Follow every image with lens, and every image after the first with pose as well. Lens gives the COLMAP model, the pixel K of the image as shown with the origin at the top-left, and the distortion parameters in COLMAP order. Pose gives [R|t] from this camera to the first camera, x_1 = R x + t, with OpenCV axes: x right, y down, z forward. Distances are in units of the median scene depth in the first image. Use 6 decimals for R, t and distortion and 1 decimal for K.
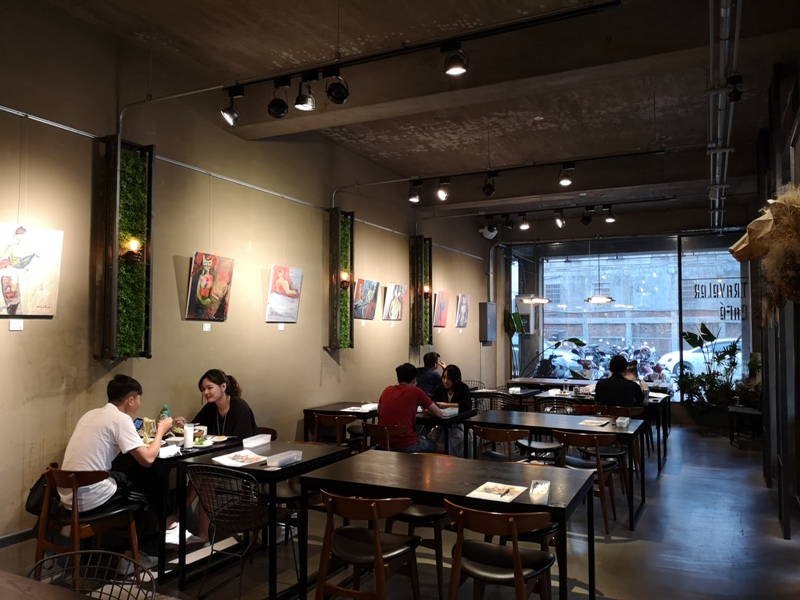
lens RADIAL K [[625.2, 0, 400.0], [0, 625.2, 300.0], [0, 0, 1]] dist [0.068015, -0.006571]
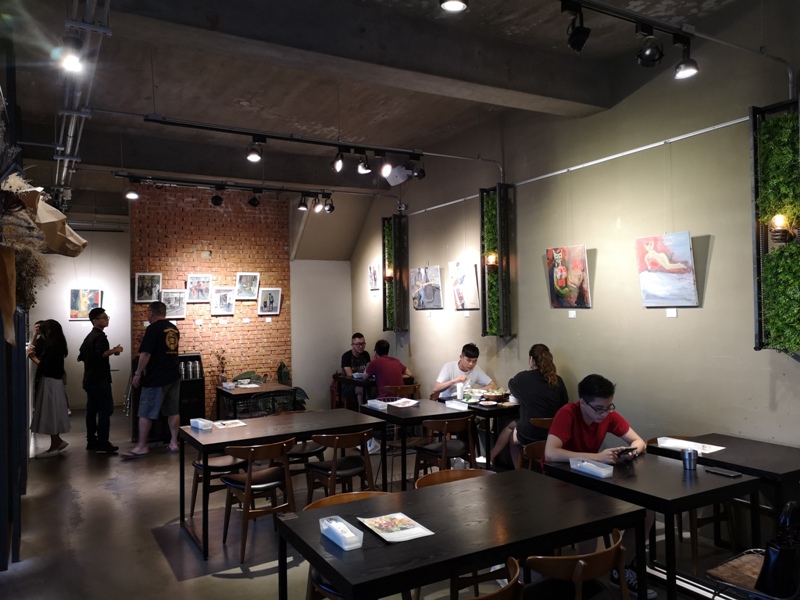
lens RADIAL K [[625.2, 0, 399.4], [0, 625.2, 299.5], [0, 0, 1]] dist [0.068015, -0.006571]
pose [[-0.559101, -0.005469, -0.829081, 0.750819], [0.057009, 0.997358, -0.045024, 0.050036], [0.827137, -0.072438, -0.557312, 1.361398]]
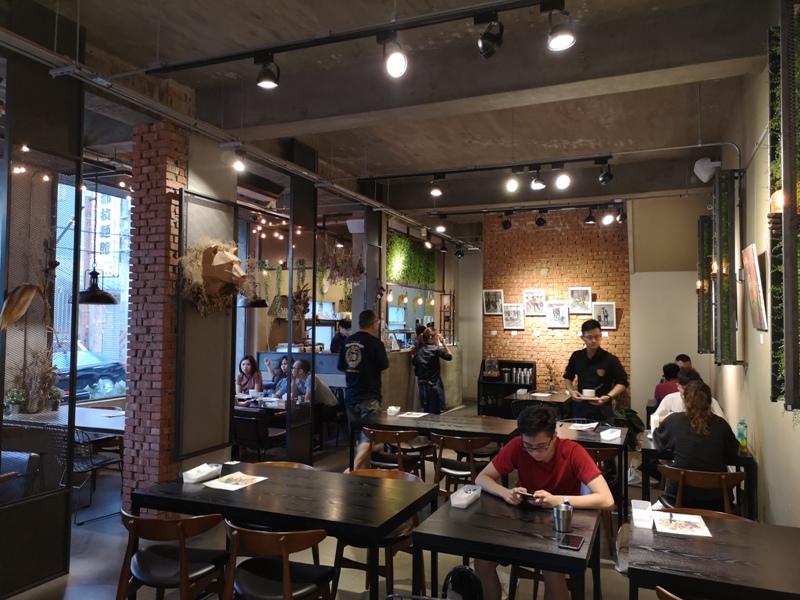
lens RADIAL K [[625.2, 0, 398.4], [0, 625.2, 298.5], [0, 0, 1]] dist [0.068015, -0.006571]
pose [[-0.997824, -0.018563, -0.063271, -0.009897], [-0.012868, 0.995926, -0.089255, 0.078833], [0.064670, -0.088246, -0.993997, 1.929914]]
